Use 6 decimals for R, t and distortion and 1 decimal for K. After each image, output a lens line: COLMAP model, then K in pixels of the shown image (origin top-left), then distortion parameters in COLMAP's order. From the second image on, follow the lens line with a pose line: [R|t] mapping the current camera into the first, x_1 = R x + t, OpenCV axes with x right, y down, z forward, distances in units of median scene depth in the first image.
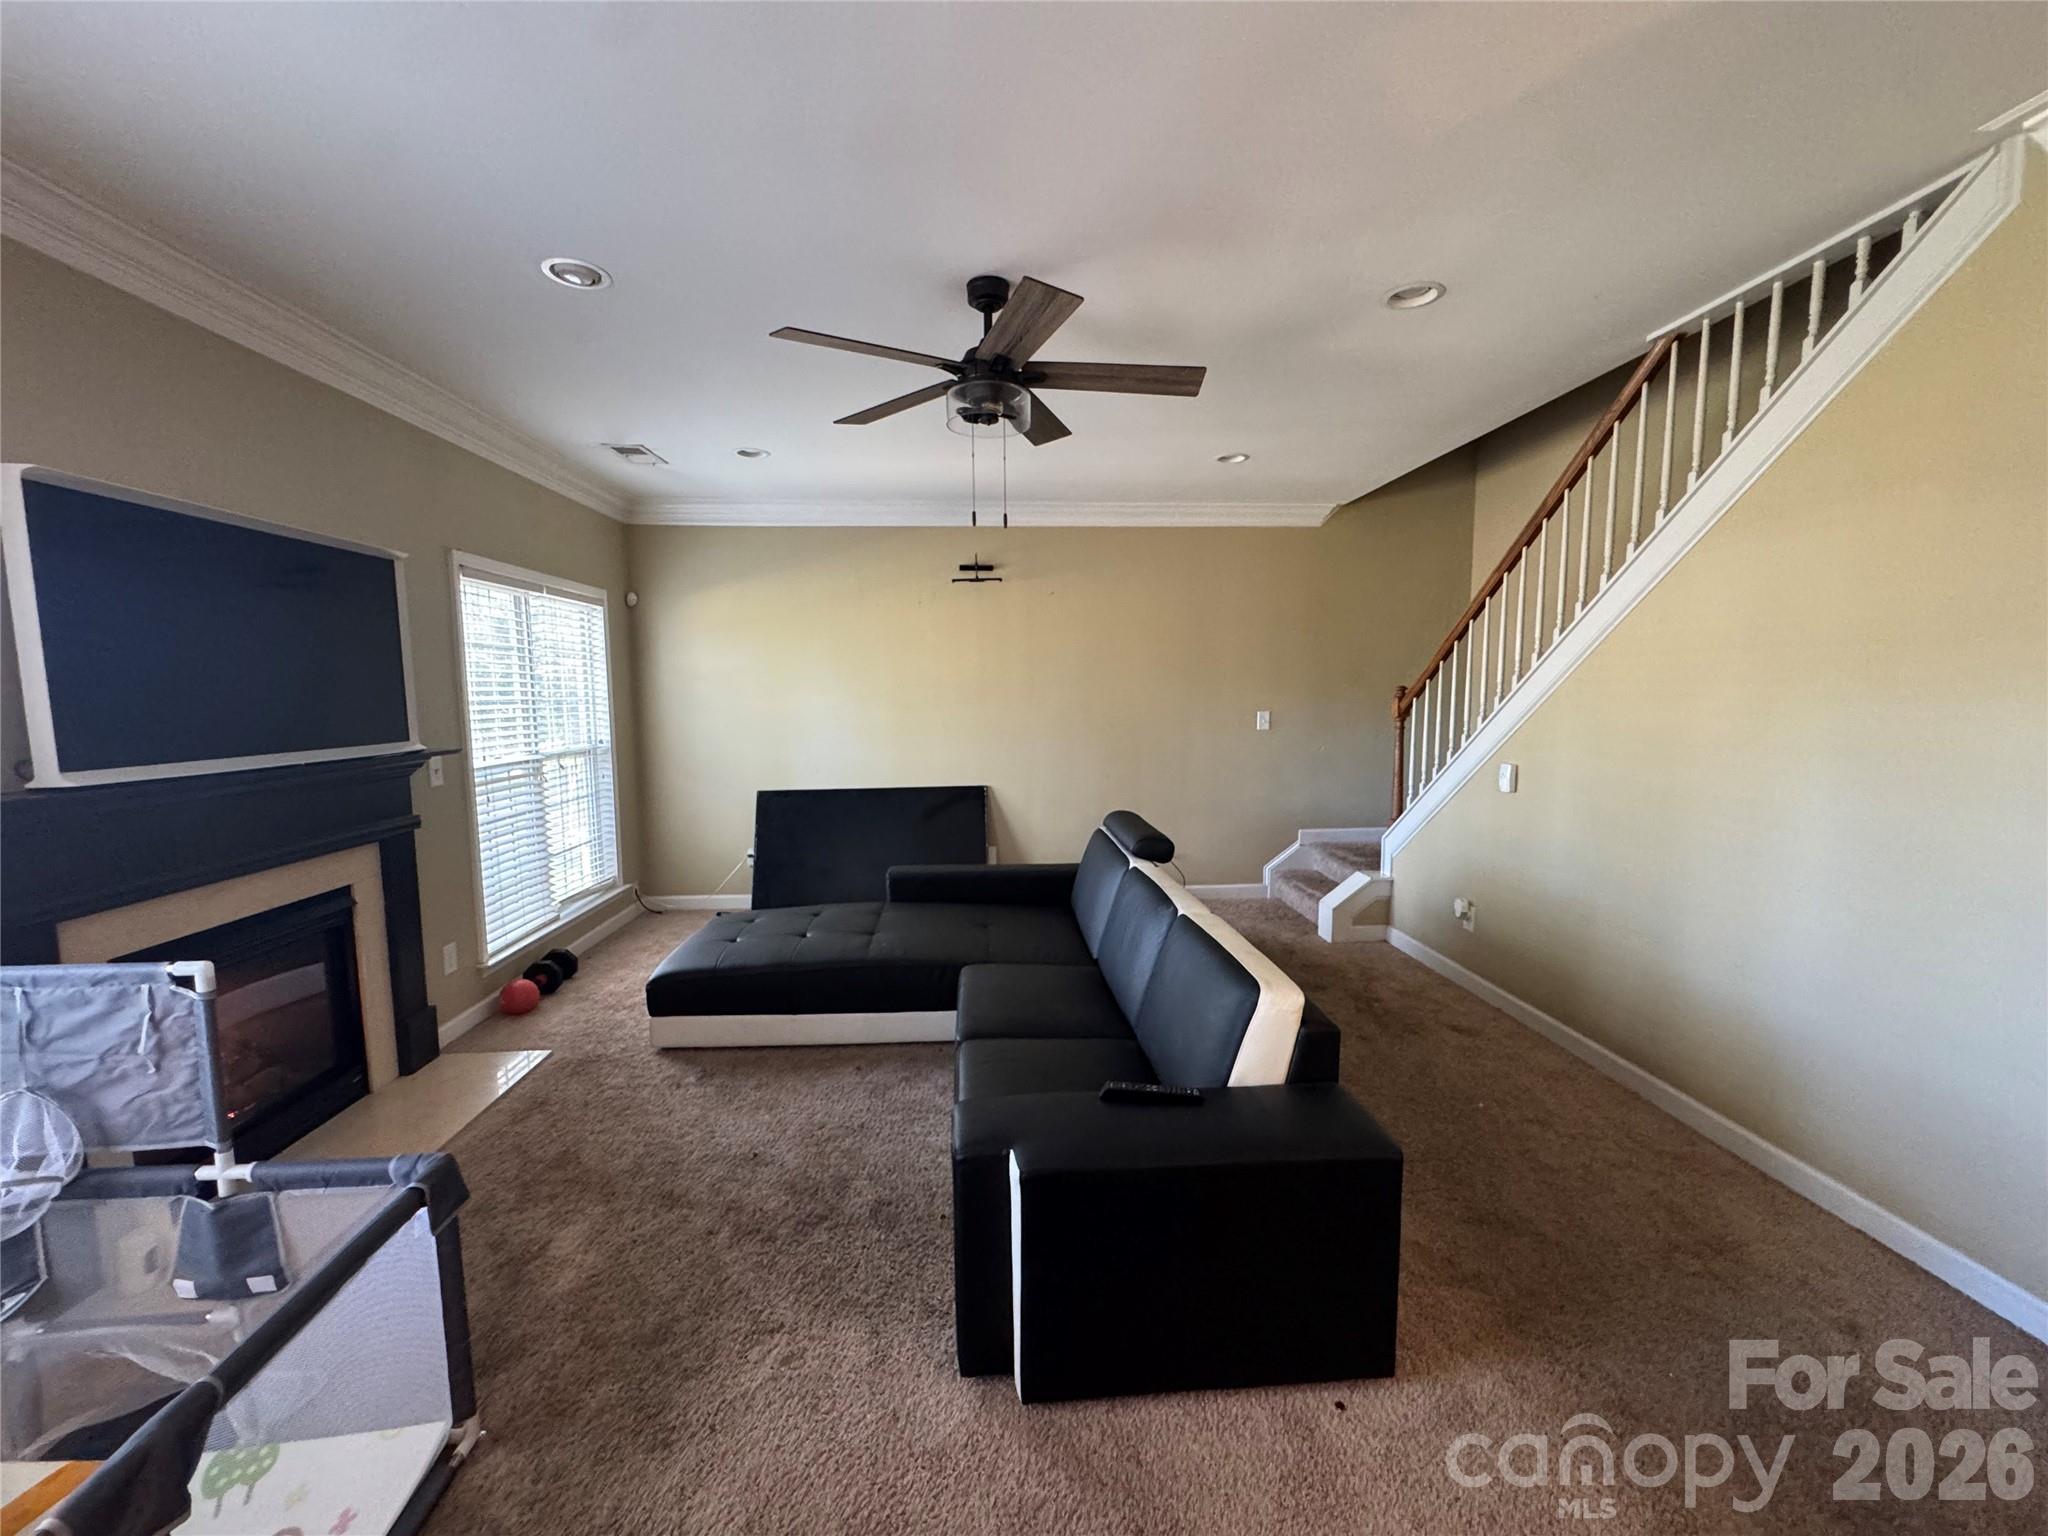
lens RADIAL K [[816.9, 0, 1024.0], [0, 816.9, 768.0], [0, 0, 1]] dist [0.000229, 0.000010]
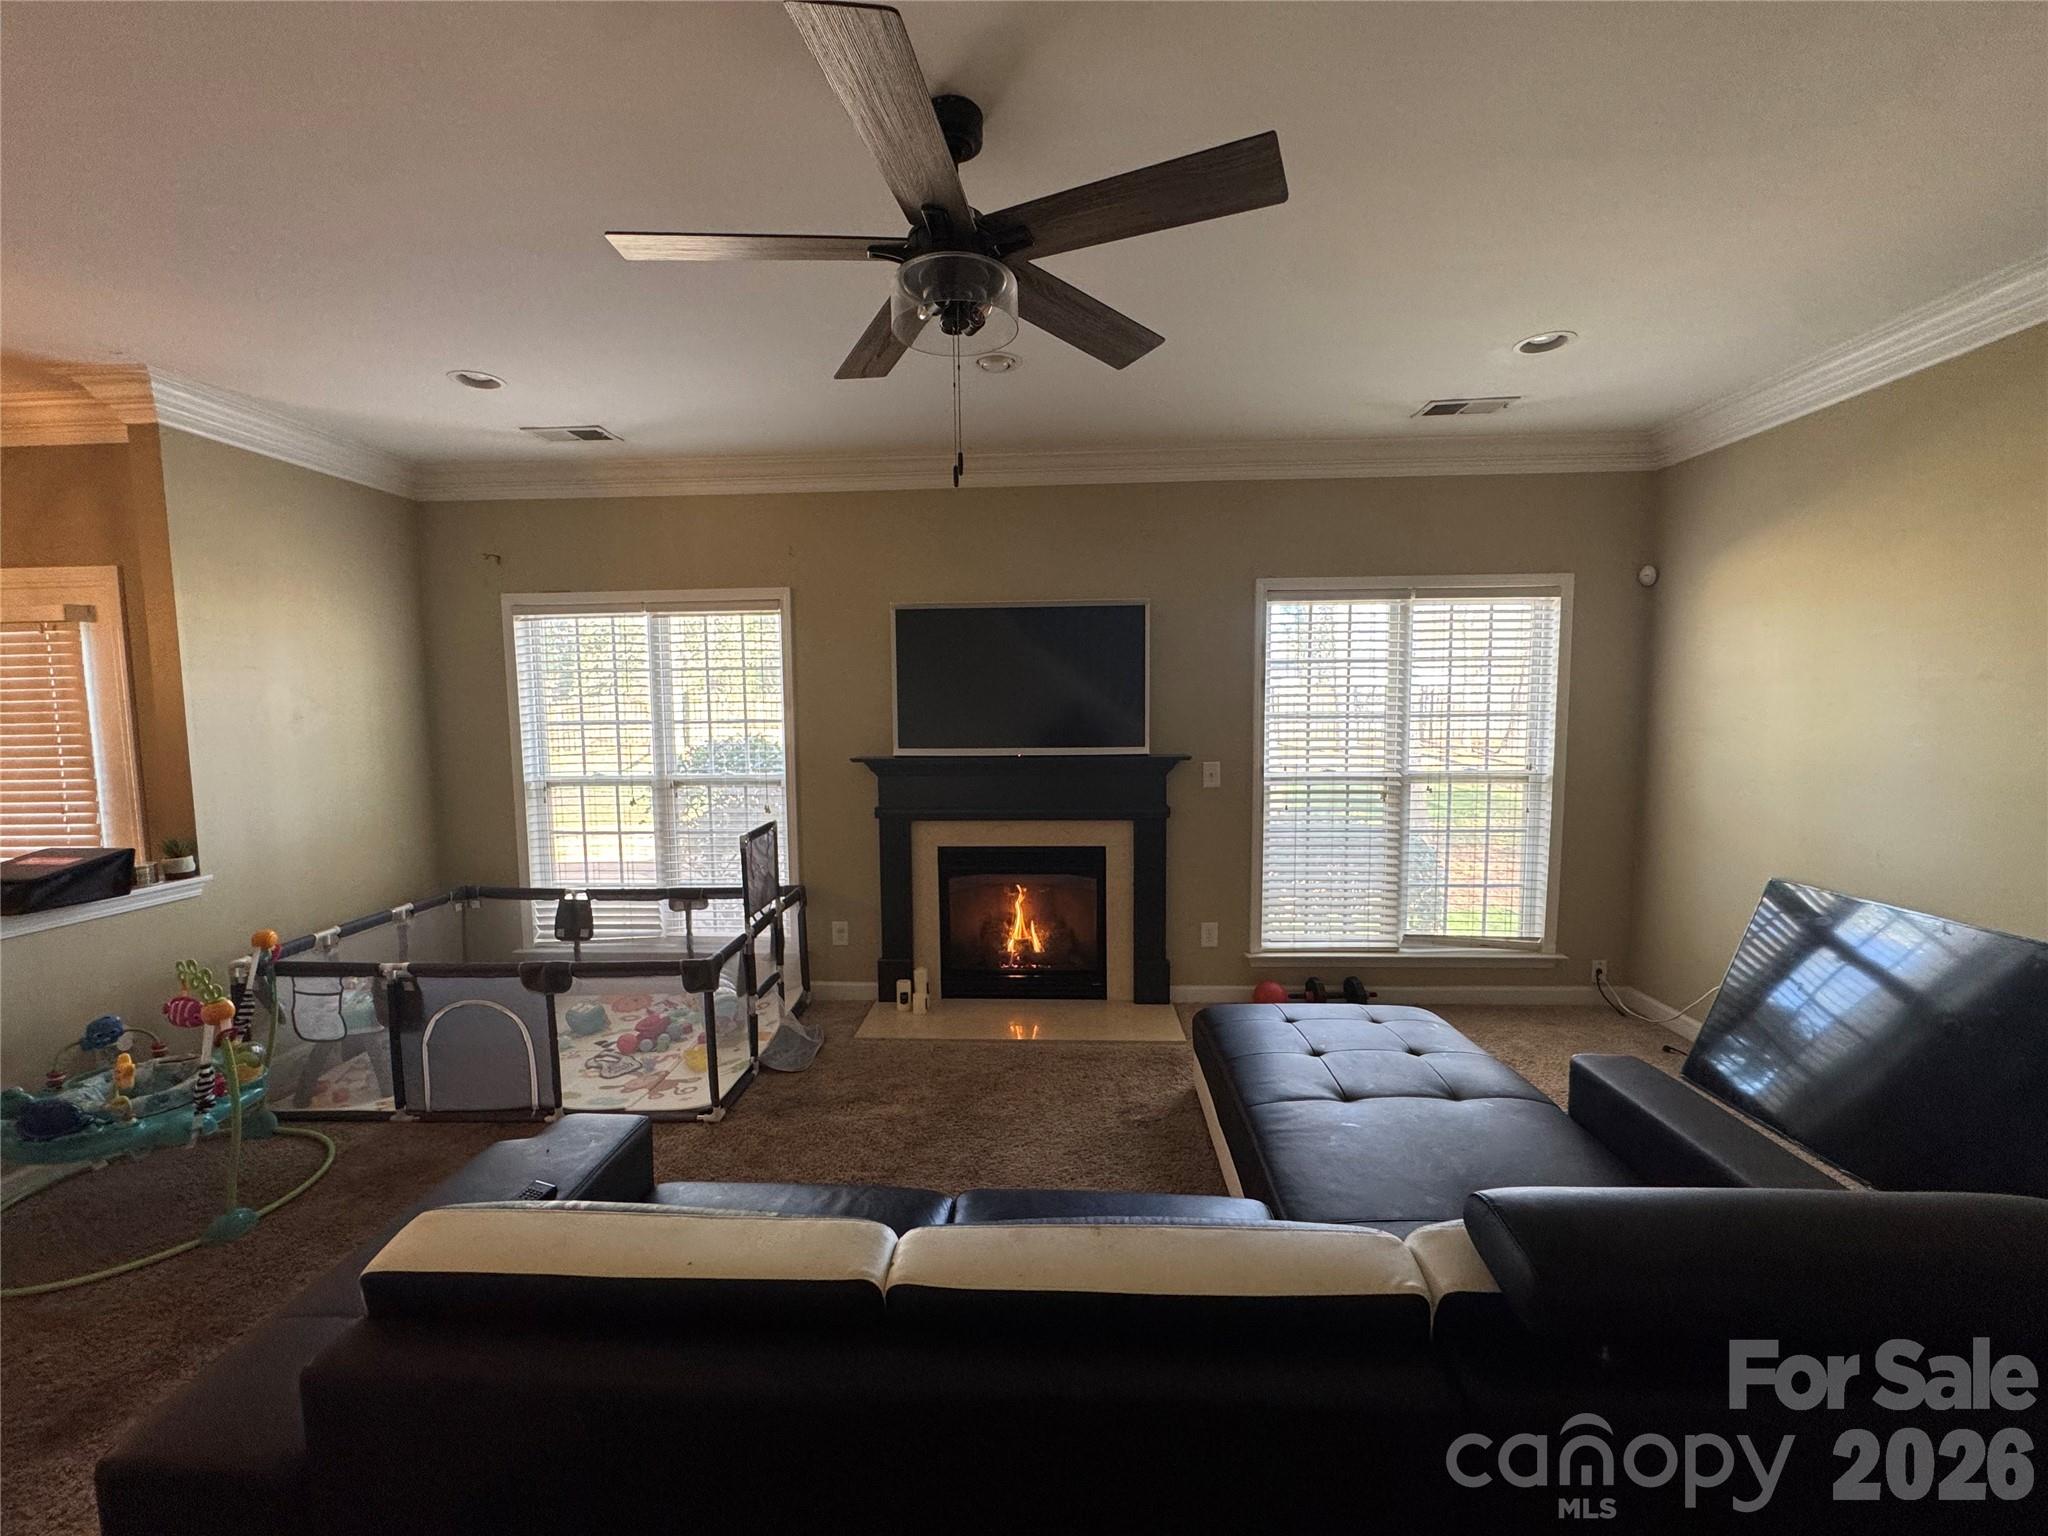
lens RADIAL K [[804.3, 0, 1029.4], [0, 804.3, 757.8], [0, 0, 1]] dist [0.000181, -0.000019]
pose [[-0.115201, 0.078162, -0.990262, 0.460626], [-0.085490, 0.992420, 0.088278, -0.099929], [0.989657, 0.094827, -0.107646, 0.869816]]
